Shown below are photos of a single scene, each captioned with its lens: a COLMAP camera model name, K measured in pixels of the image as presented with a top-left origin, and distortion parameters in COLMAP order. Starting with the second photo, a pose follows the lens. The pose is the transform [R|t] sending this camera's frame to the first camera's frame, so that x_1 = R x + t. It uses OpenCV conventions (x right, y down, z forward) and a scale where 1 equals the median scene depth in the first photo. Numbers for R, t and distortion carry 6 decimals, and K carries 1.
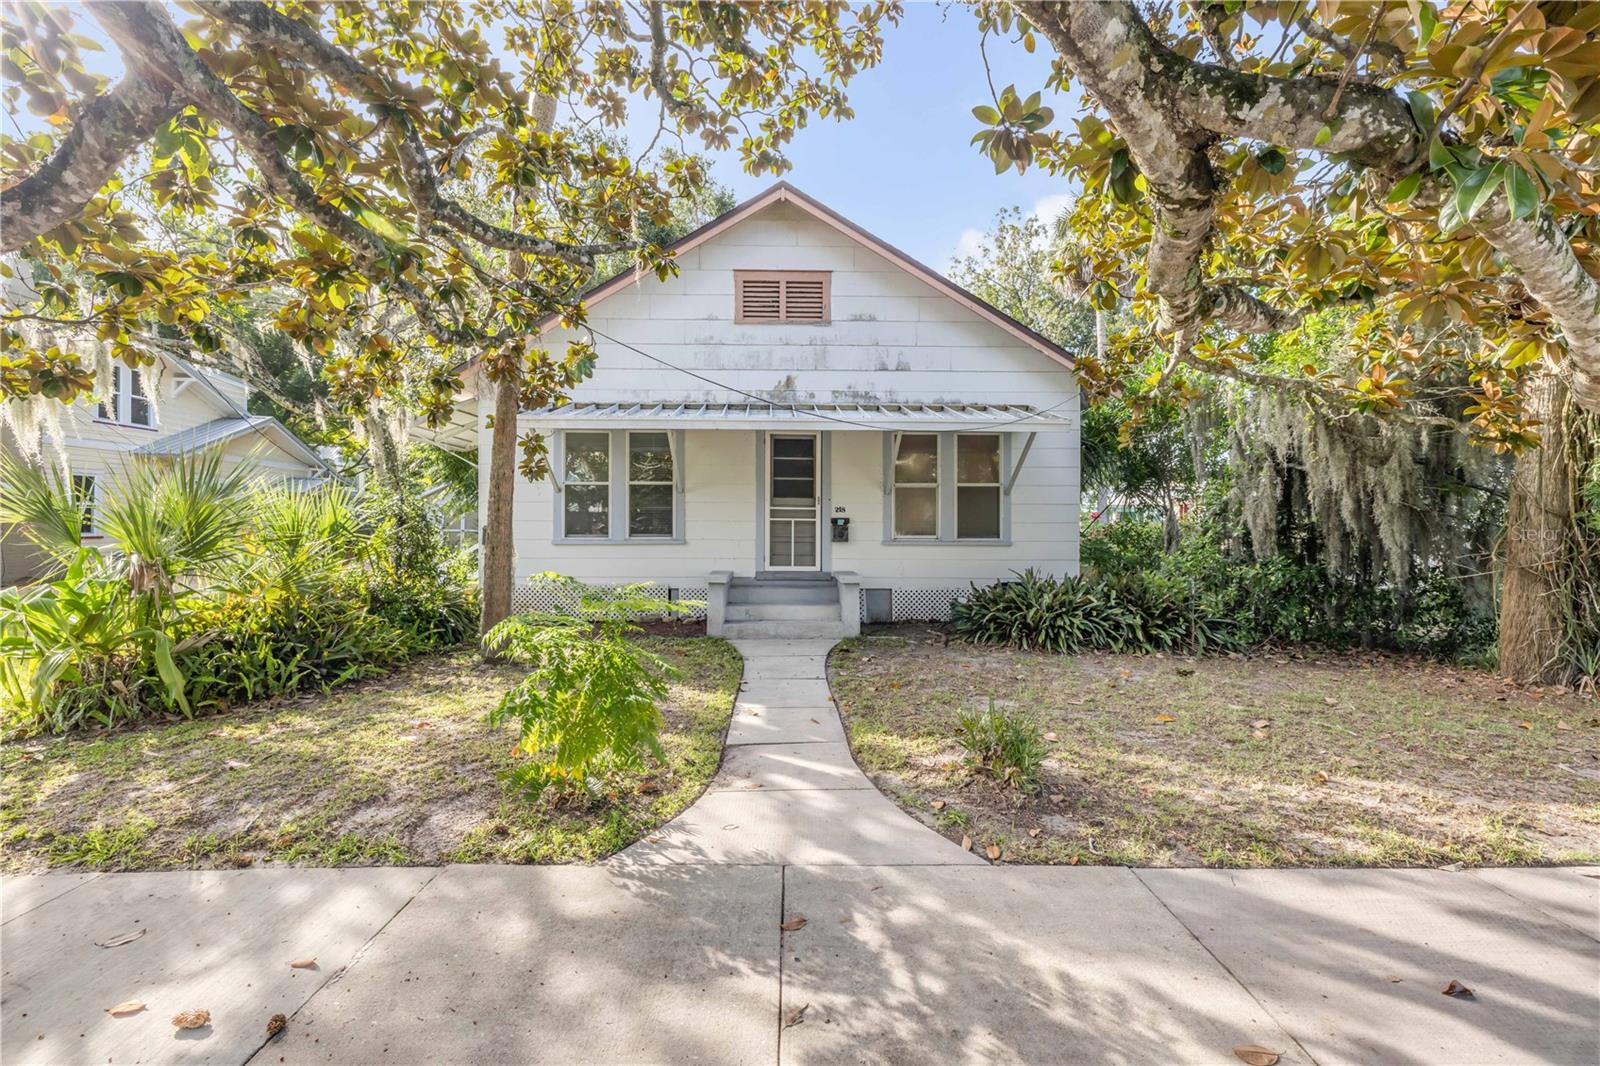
lens RADIAL K [[689.2, 0, 800.2], [0, 689.2, 507.3], [0, 0, 1]] dist [0.001811, 0.000276]
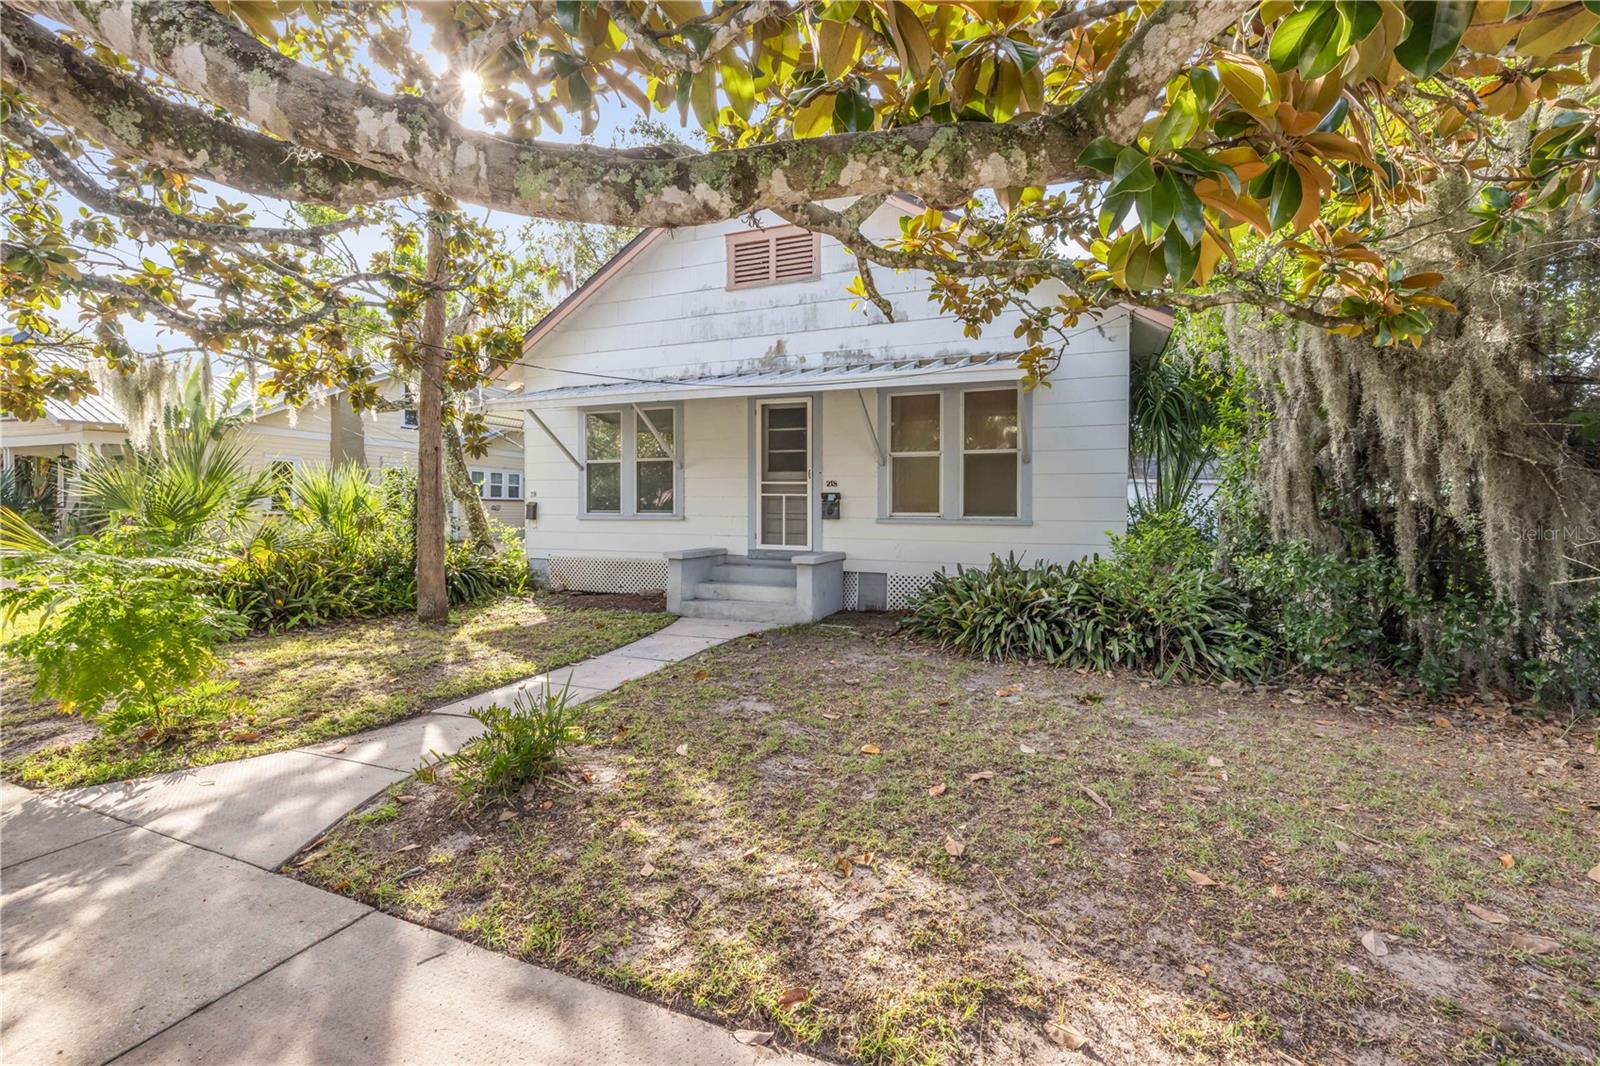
lens RADIAL K [[696.9, 0, 802.7], [0, 696.9, 500.4], [0, 0, 1]] dist [0.001604, 0.000174]
pose [[0.916433, -0.002699, -0.400179, 0.390032], [0.006546, 0.999945, 0.008247, 0.017744], [0.400135, -0.010177, 0.916400, 0.149643]]
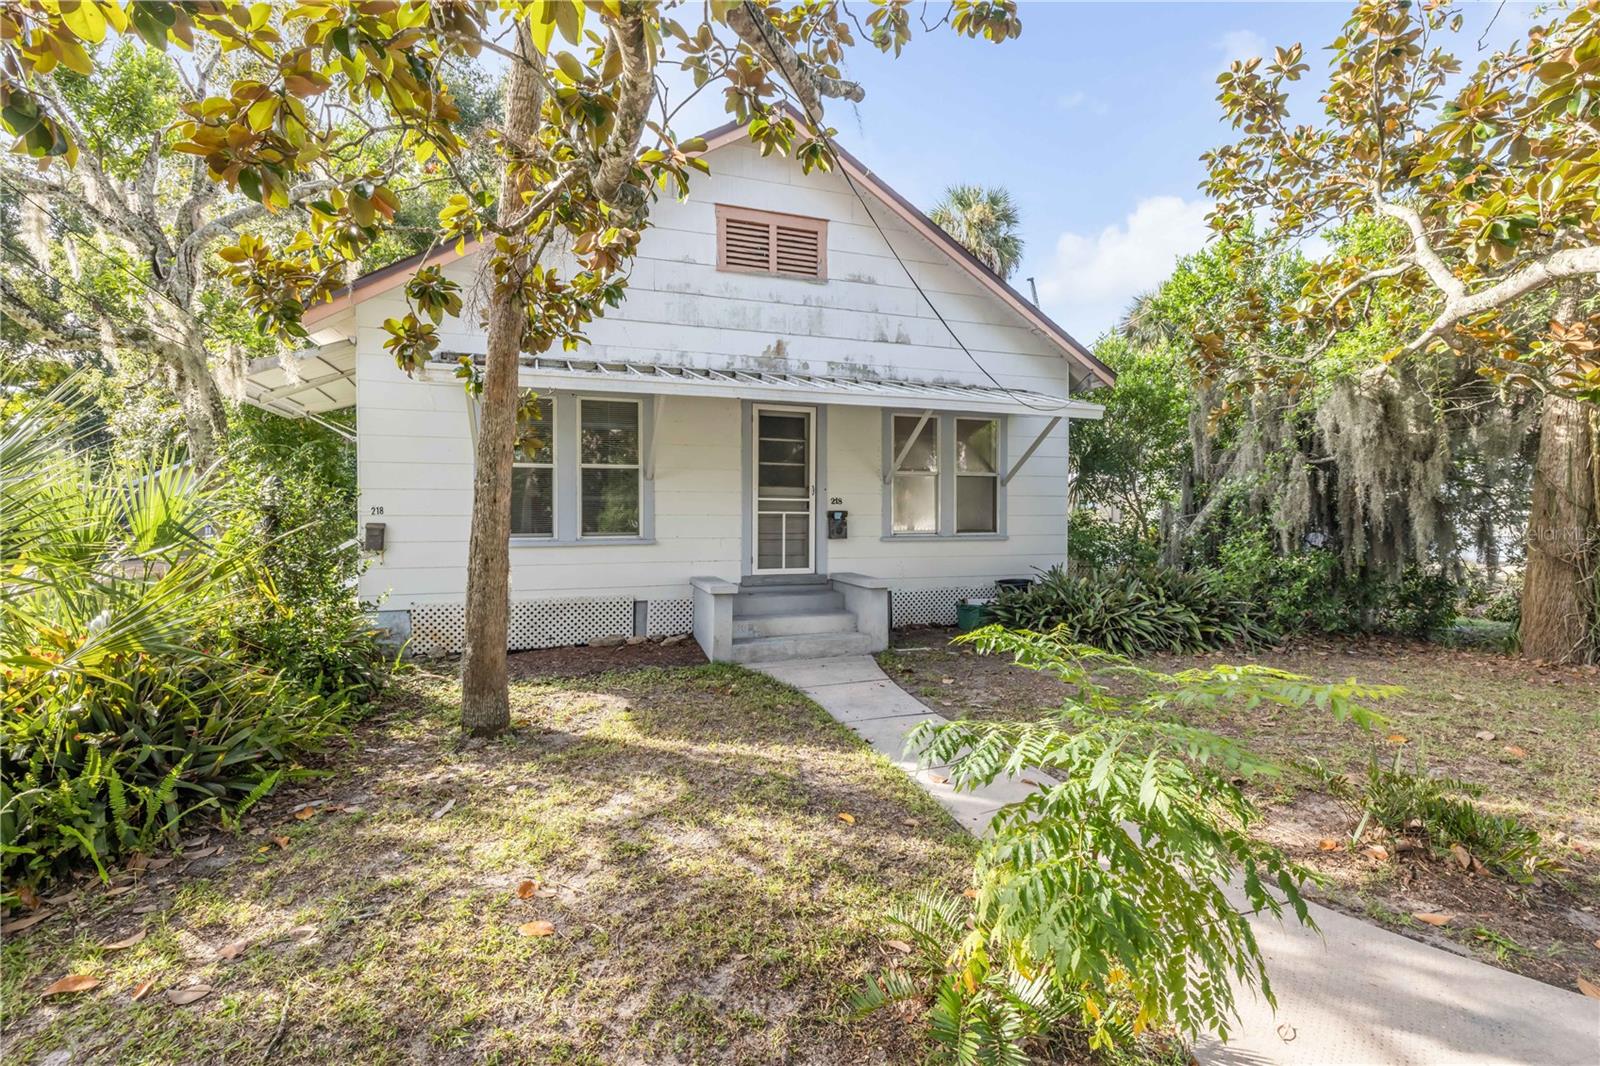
lens RADIAL K [[689.2, 0, 800.2], [0, 689.2, 507.3], [0, 0, 1]] dist [0.001811, 0.000276]
pose [[0.955175, -0.000564, 0.296041, -0.240683], [-0.003792, 0.999893, 0.014140, -0.000814], [-0.296017, -0.014629, 0.955071, 0.194734]]
